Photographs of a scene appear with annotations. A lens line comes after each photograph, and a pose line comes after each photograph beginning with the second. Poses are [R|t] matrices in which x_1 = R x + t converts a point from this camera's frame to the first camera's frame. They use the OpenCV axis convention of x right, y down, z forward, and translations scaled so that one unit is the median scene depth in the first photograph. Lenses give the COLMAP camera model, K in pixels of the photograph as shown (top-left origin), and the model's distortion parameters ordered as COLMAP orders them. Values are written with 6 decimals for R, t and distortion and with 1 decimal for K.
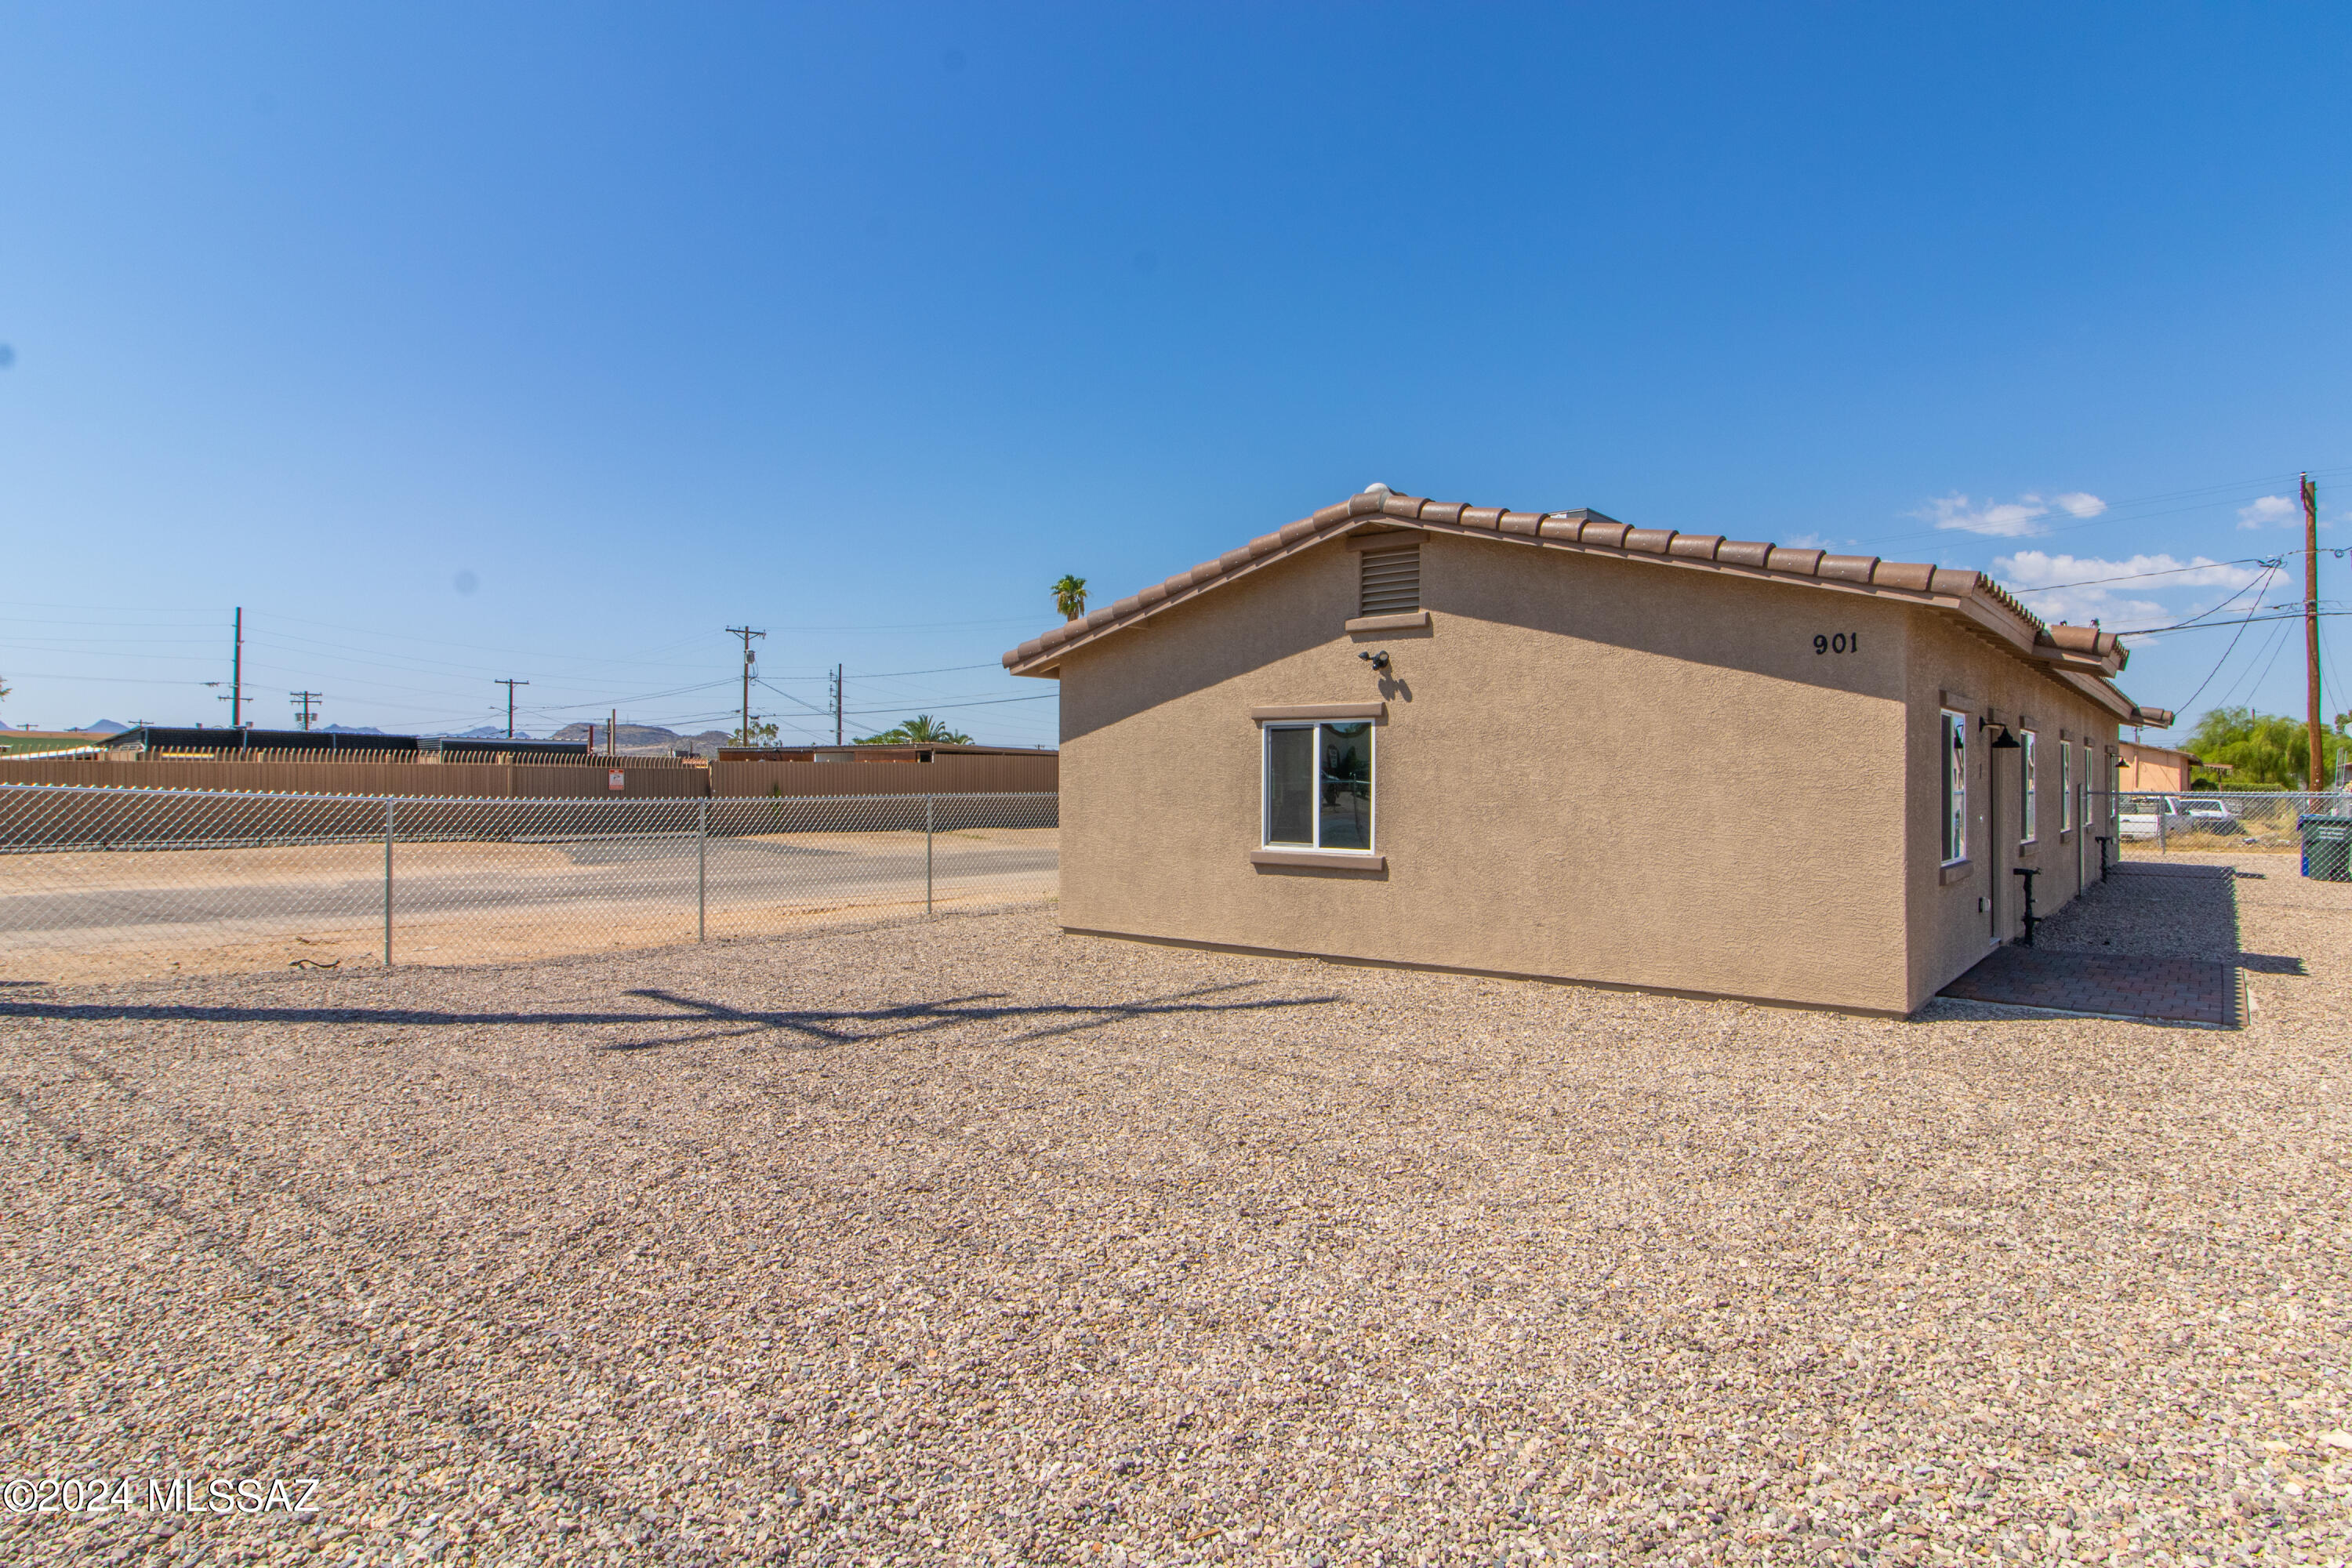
lens RADIAL K [[1296.9, 0, 1176.0], [0, 1296.9, 784.0], [0, 0, 1]] dist [-0.001073, 0.000790]
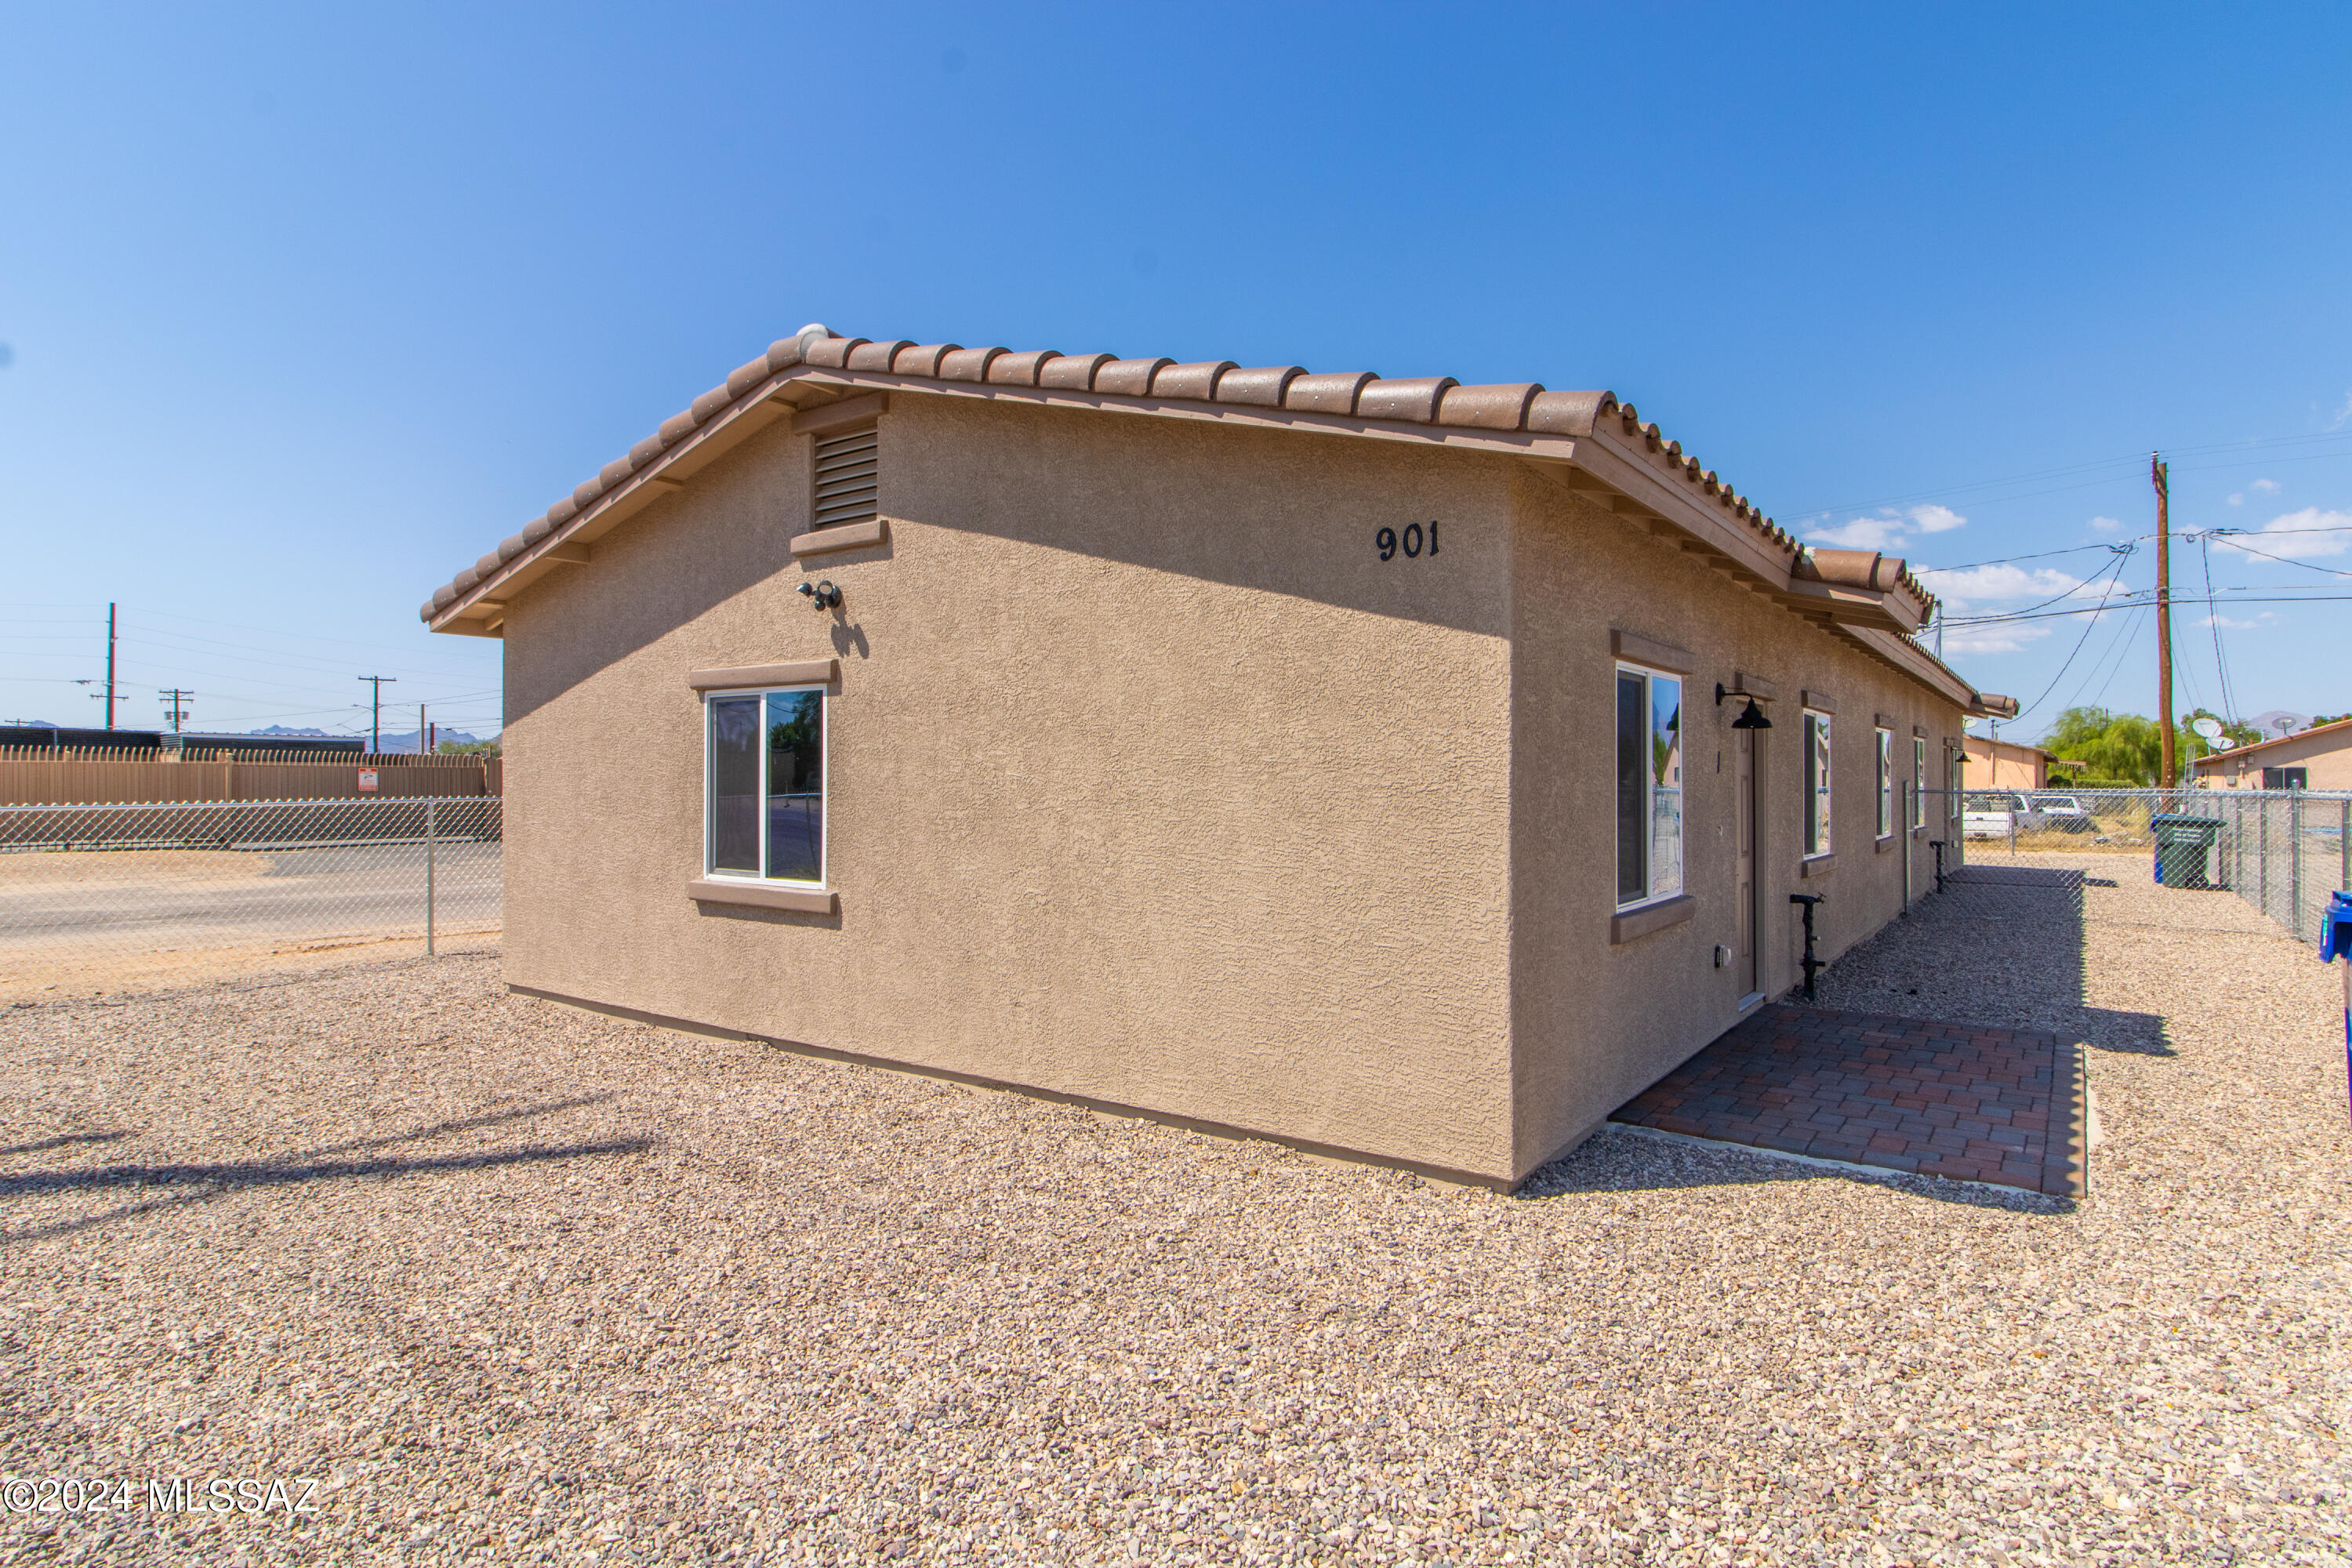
lens RADIAL K [[1251.8, 0, 1176.0], [0, 1251.8, 784.0], [0, 0, 1]] dist [-0.000527, 0.000872]
pose [[0.998554, -0.002417, 0.053698, 0.297055], [0.002367, 0.999997, 0.000999, 0.000280], [-0.053700, -0.000871, 0.998557, 0.350962]]
